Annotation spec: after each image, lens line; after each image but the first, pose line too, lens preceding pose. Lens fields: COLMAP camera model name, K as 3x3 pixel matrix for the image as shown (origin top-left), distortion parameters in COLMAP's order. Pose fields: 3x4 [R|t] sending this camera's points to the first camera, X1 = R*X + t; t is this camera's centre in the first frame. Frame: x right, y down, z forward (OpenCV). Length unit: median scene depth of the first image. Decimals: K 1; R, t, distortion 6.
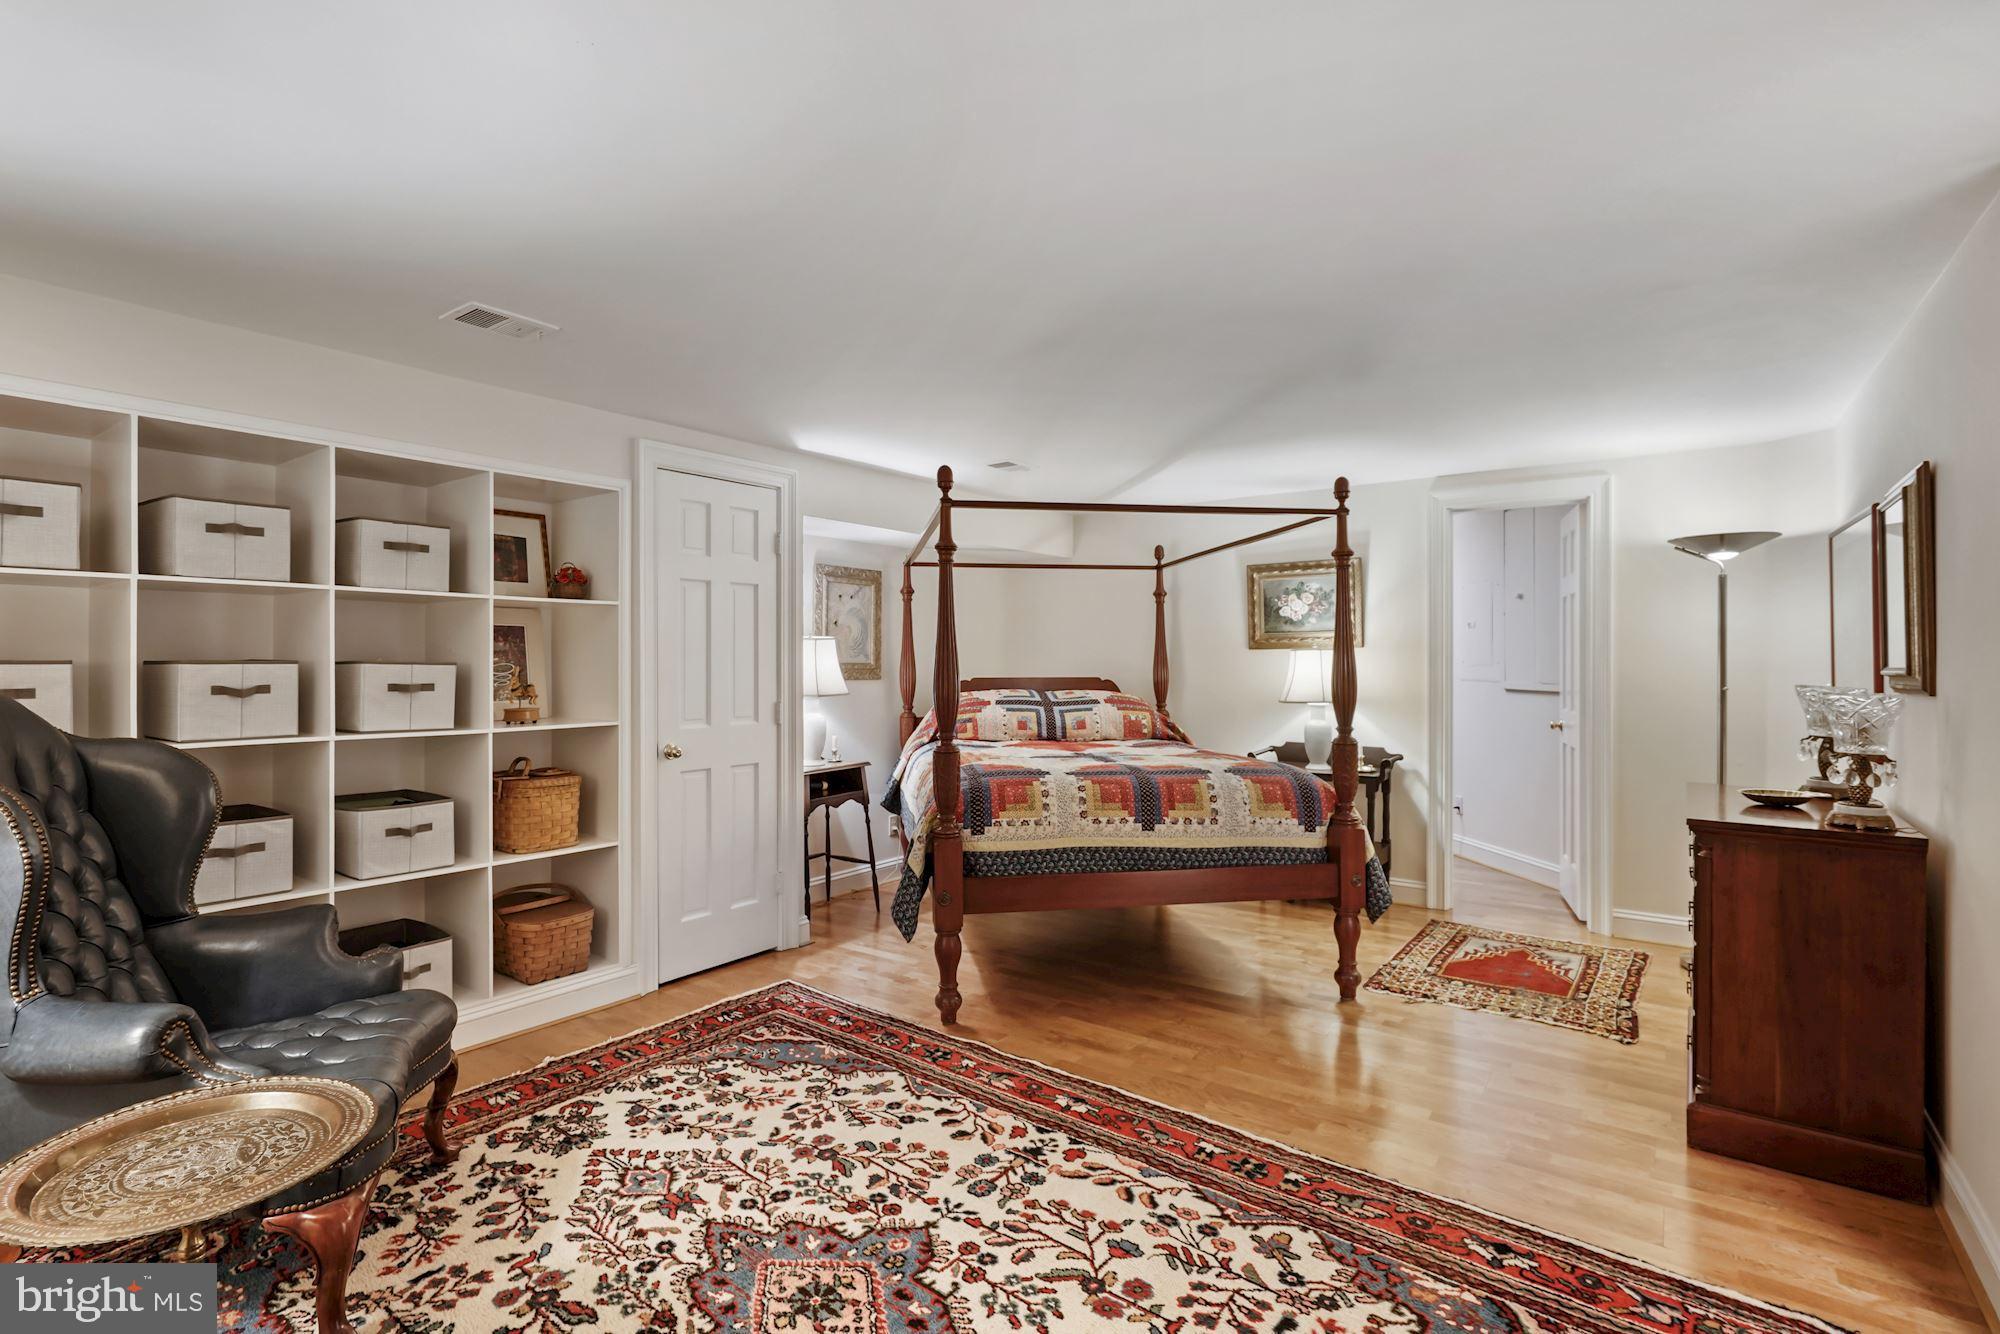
lens RADIAL K [[928.2, 0, 999.8], [0, 928.2, 674.7], [0, 0, 1]] dist [-0.013709, 0.000067]
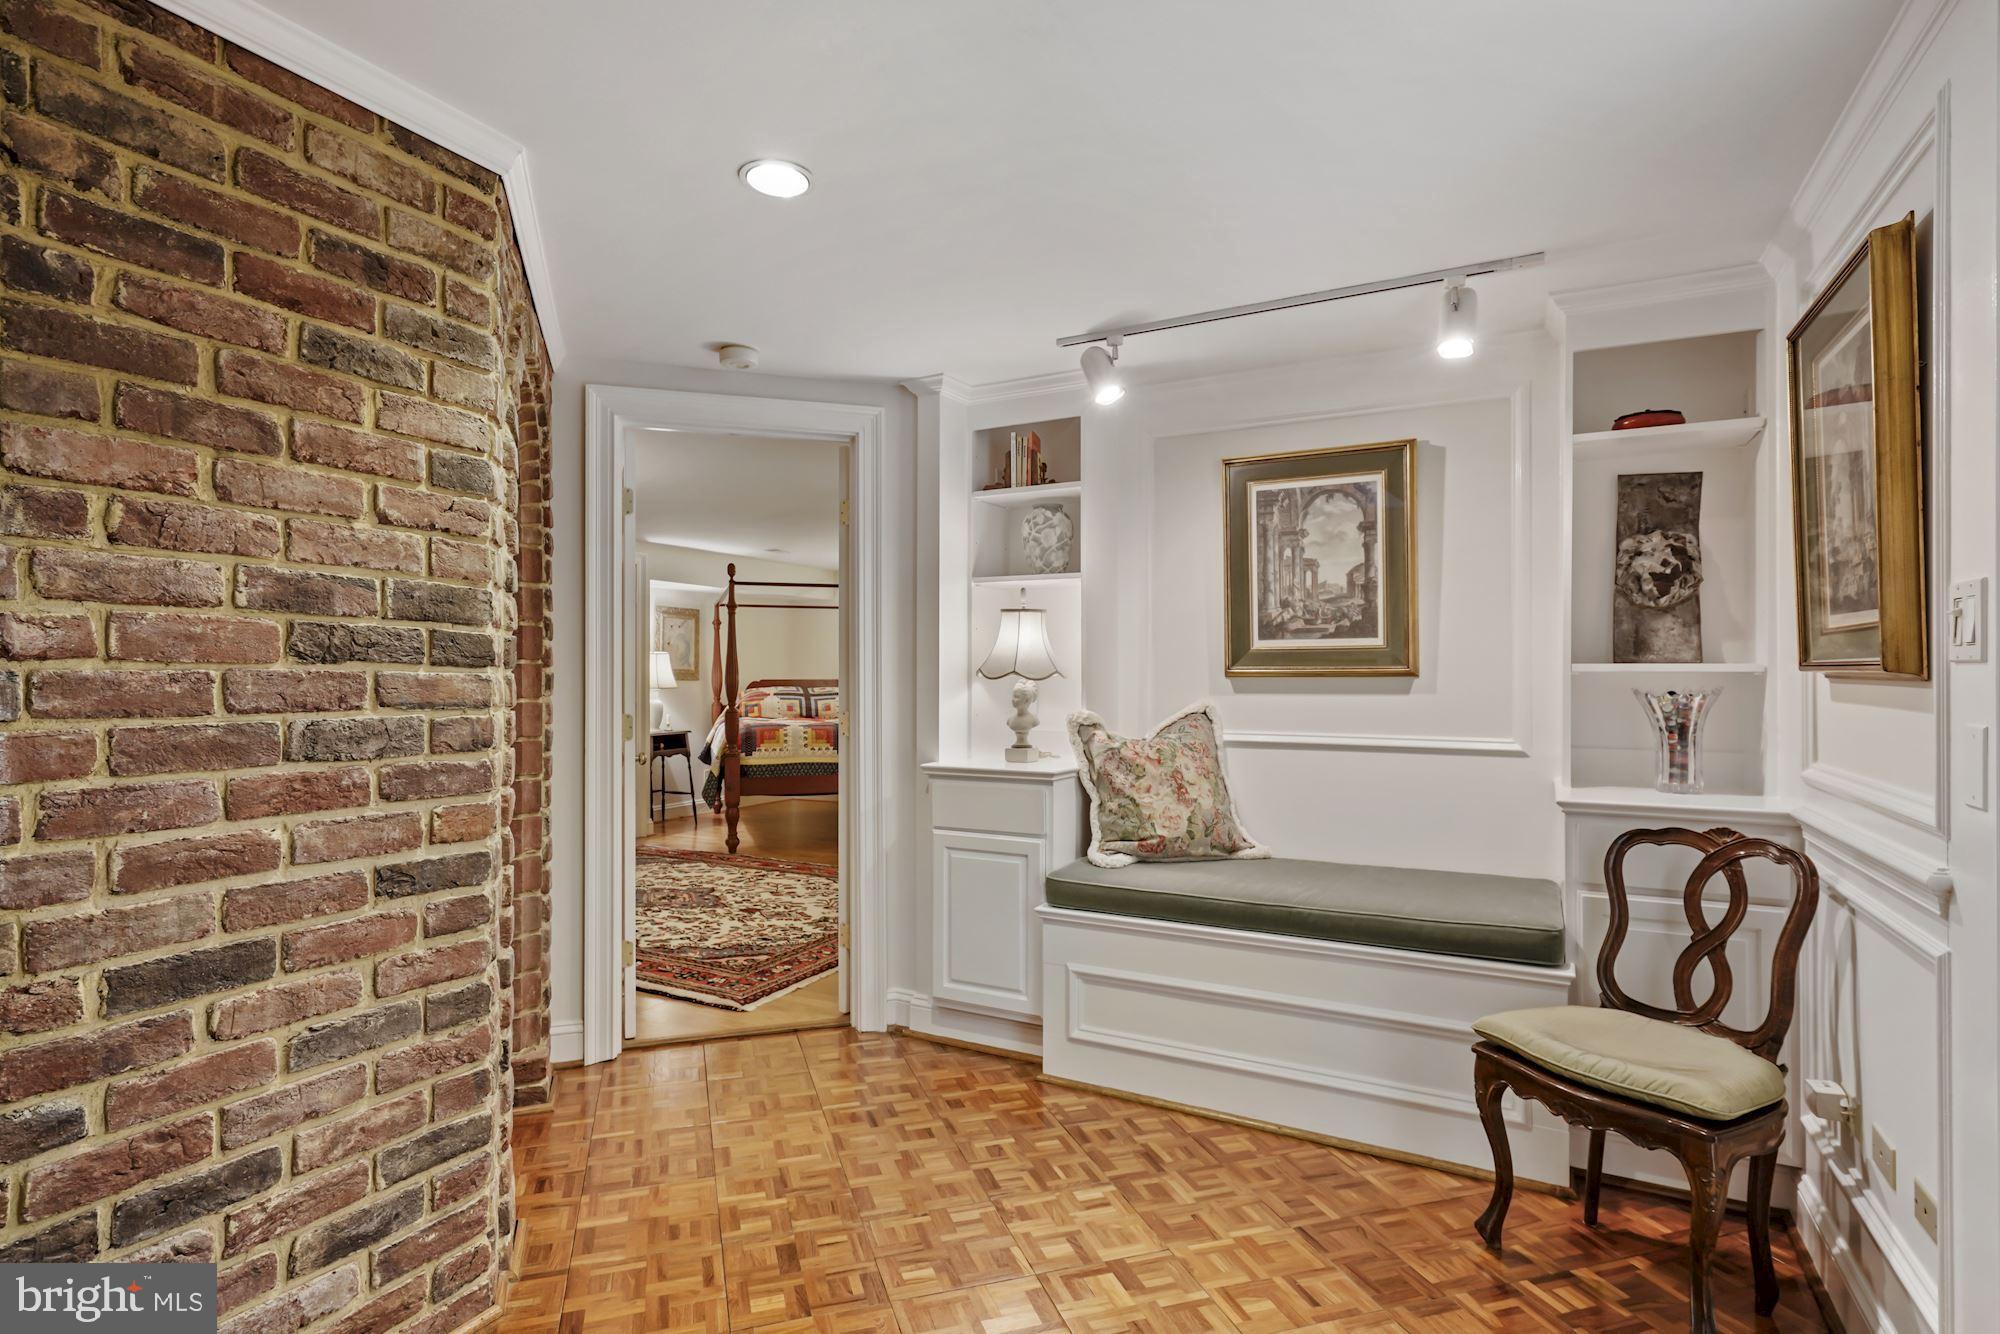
lens RADIAL K [[989.6, 0, 989.4], [0, 989.6, 676.3], [0, 0, 1]] dist [-0.001506, -0.000051]
pose [[0.988606, 0.000072, 0.150523, 0.192527], [0.002614, 0.999841, -0.017646, 0.054671], [-0.150501, 0.017838, 0.988449, -1.318690]]
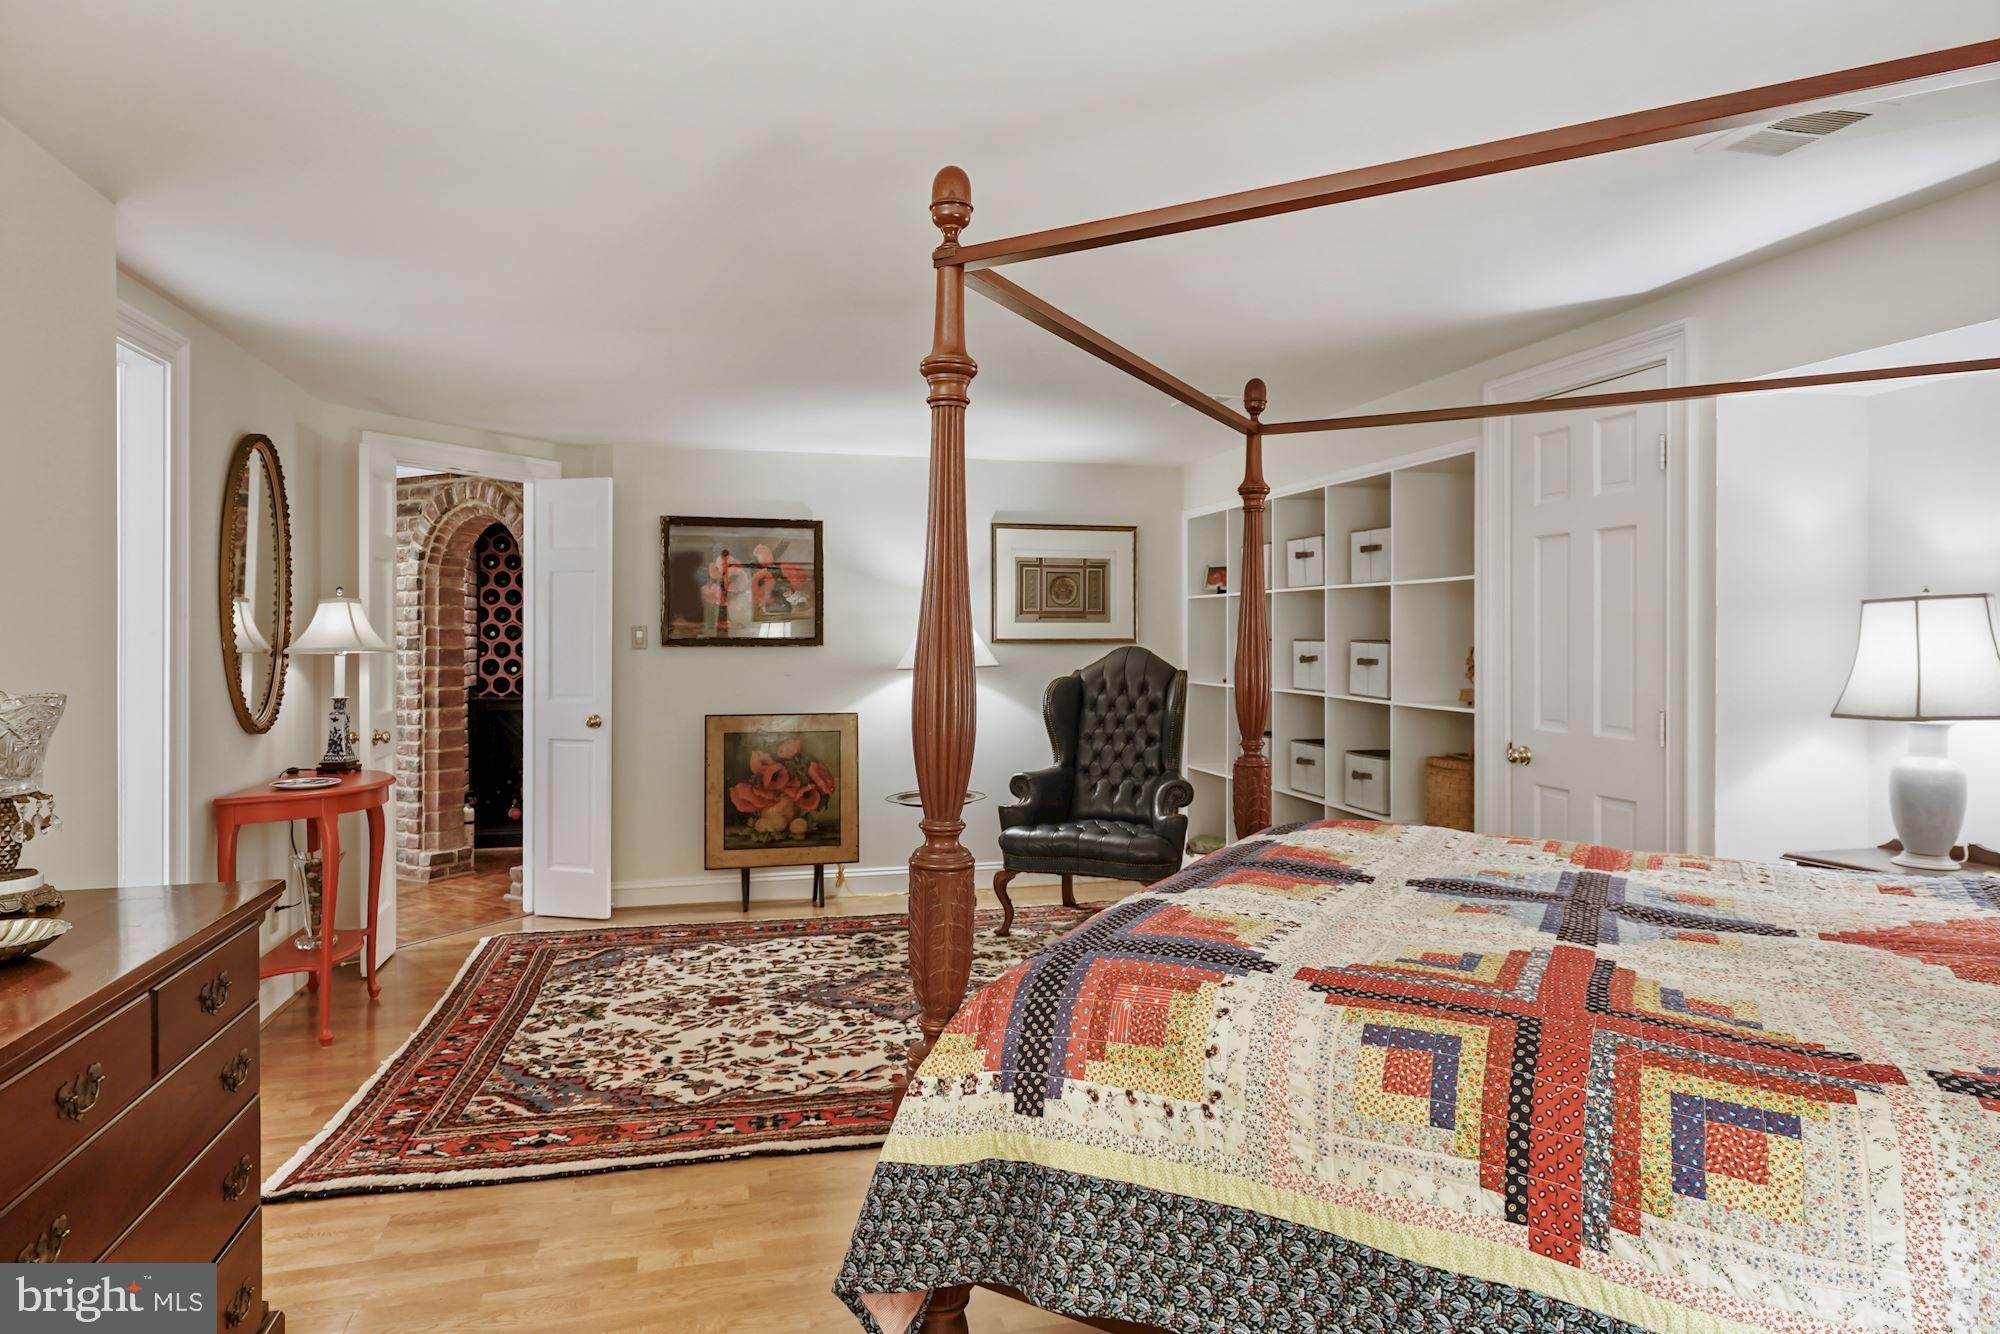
lens RADIAL K [[1151.8, 0, 994.0], [0, 1151.8, 626.6], [0, 0, 1]] dist [0.002242, 0.000490]
pose [[-0.632734, -0.002544, -0.774365, 0.945334], [-0.012820, 0.999892, 0.007190, -0.040130], [0.774263, 0.014476, -0.632698, 1.696419]]
